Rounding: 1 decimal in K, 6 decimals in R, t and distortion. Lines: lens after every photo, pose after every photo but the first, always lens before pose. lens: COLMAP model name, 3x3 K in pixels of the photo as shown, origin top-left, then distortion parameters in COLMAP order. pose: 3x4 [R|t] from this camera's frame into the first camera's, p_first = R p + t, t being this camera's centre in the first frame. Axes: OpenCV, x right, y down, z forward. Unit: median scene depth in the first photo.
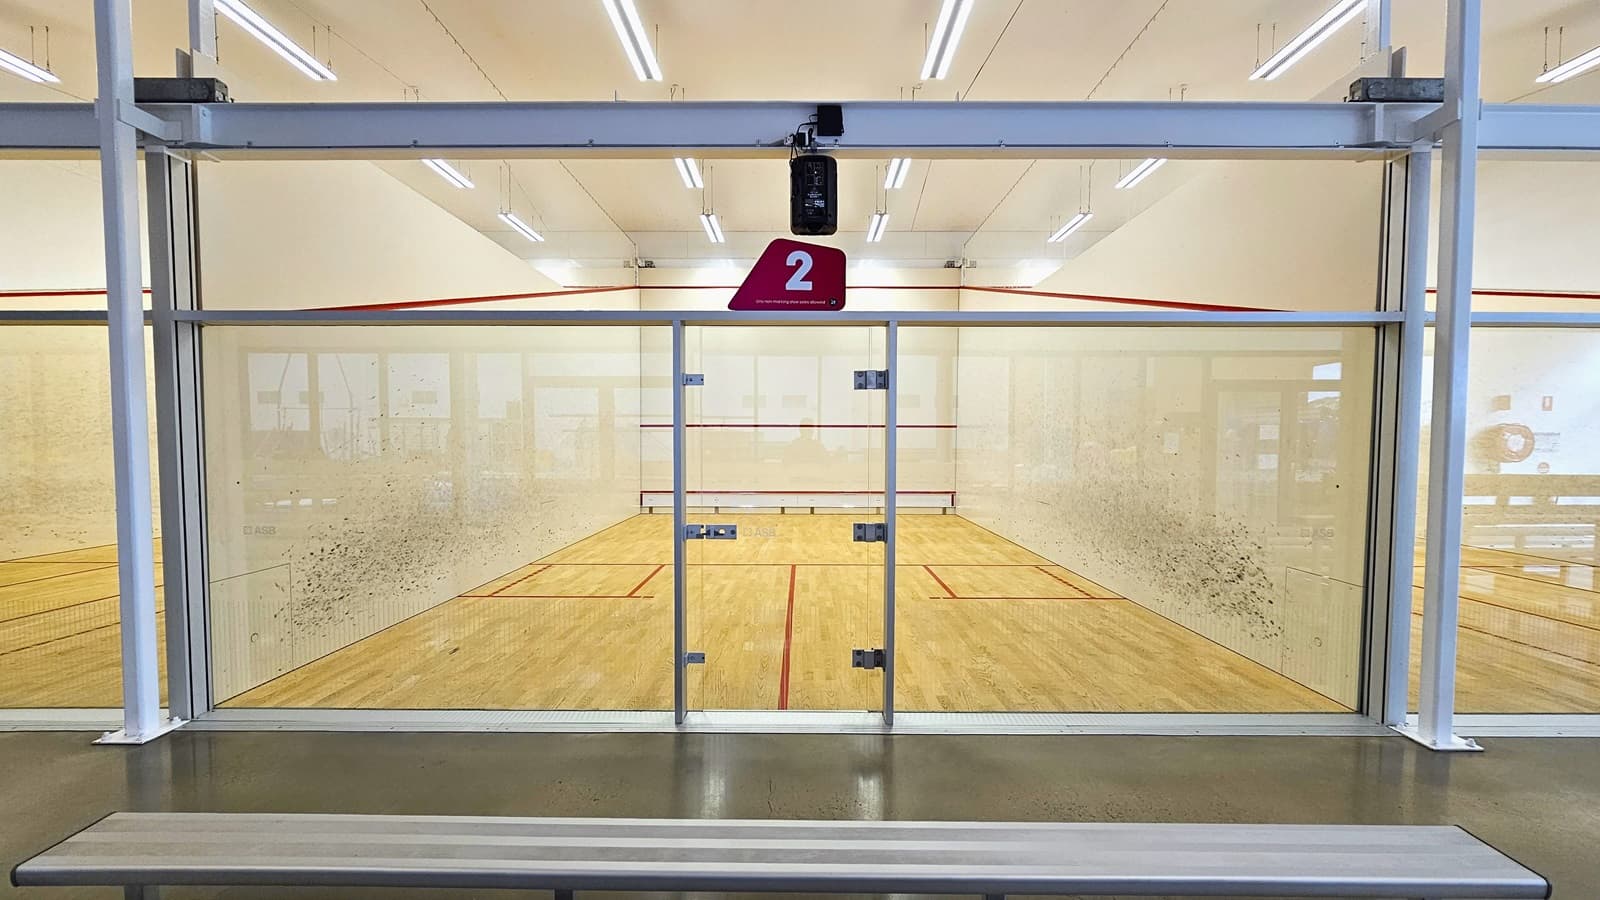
lens RADIAL K [[651.7, 0, 800.5], [0, 651.7, 467.7], [0, 0, 1]] dist [0.000477, -0.000026]
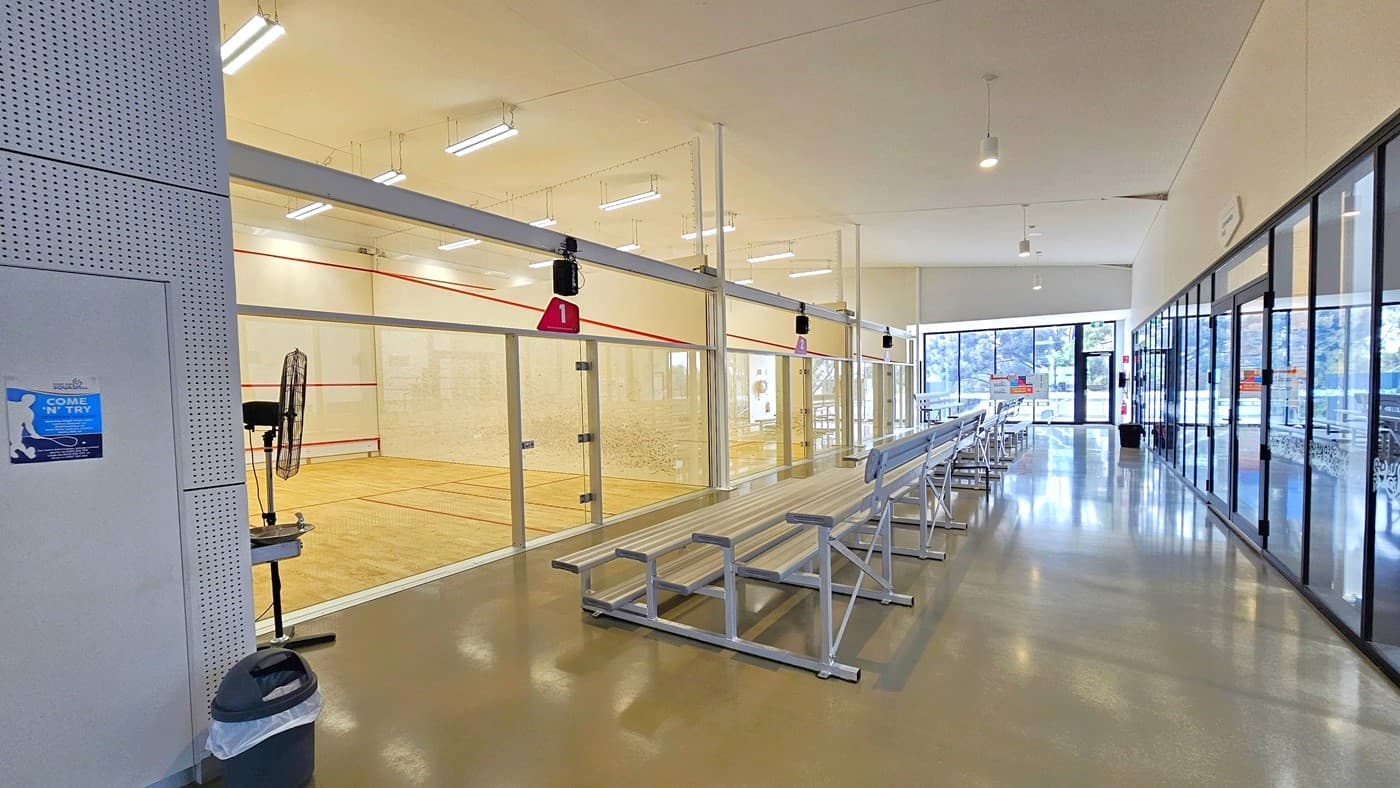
lens RADIAL K [[570.2, 0, 700.4], [0, 570.2, 409.5], [0, 0, 1]] dist [0.000477, -0.000026]
pose [[0.535005, -0.049507, 0.843397, -1.281864], [0.059467, 0.998012, 0.020860, -0.009423], [-0.842754, 0.038994, 0.536885, -0.321096]]
